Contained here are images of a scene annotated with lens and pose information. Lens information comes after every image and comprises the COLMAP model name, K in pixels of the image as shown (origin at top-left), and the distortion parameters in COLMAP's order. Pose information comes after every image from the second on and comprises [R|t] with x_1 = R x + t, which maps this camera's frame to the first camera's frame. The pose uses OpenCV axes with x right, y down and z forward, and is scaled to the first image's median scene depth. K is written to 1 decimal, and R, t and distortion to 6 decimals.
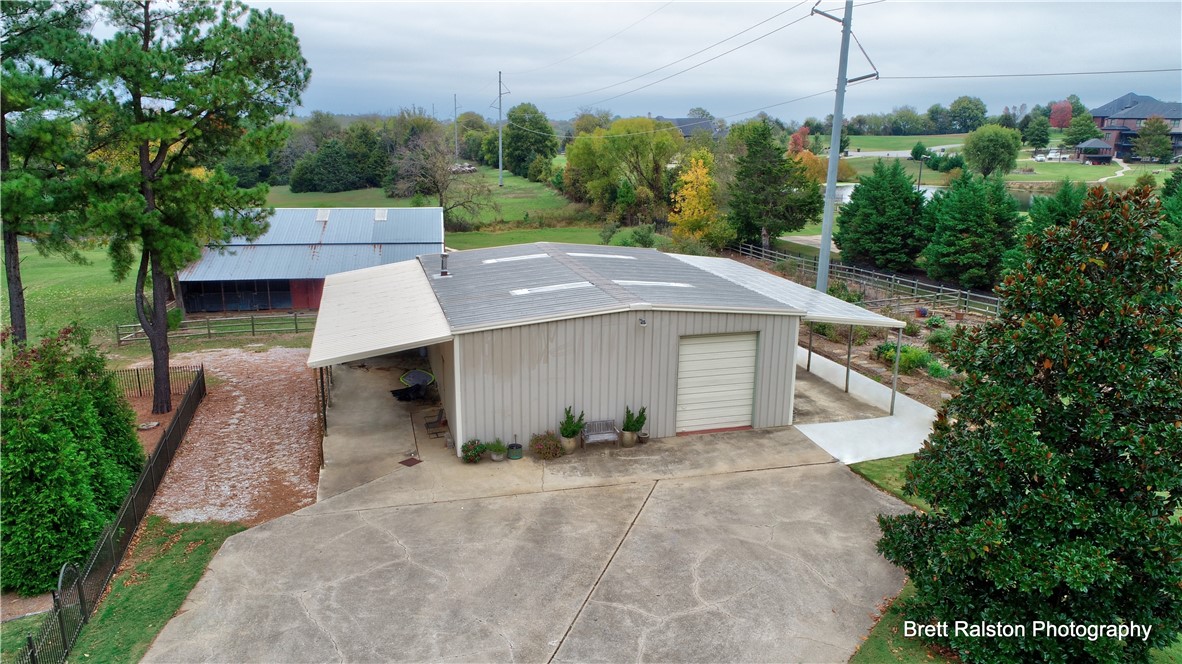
lens RADIAL K [[797.5, 0, 591.0], [0, 797.5, 332.0], [0, 0, 1]] dist [0.006409, 0.003186]
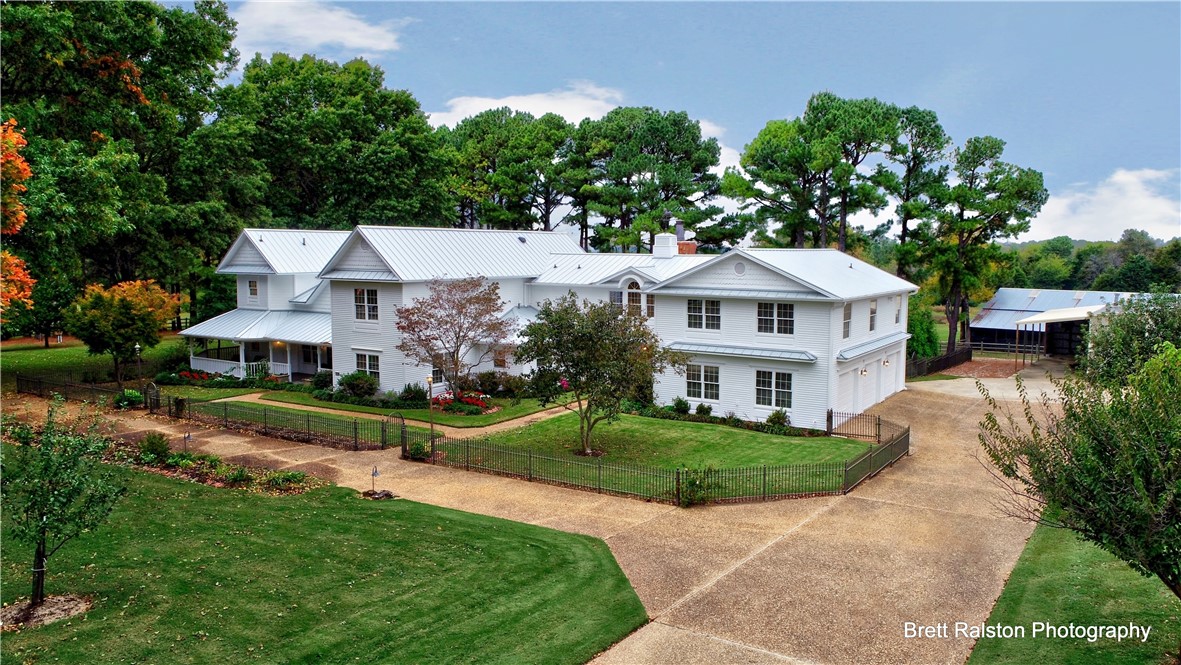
lens RADIAL K [[846.0, 0, 590.5], [0, 846.0, 332.5], [0, 0, 1]] dist [-0.010885, -0.004390]
pose [[0.609031, 0.074560, -0.789634, 0.623176], [-0.197670, 0.978426, -0.060073, 0.351232], [0.768120, 0.192673, 0.610630, -1.064116]]
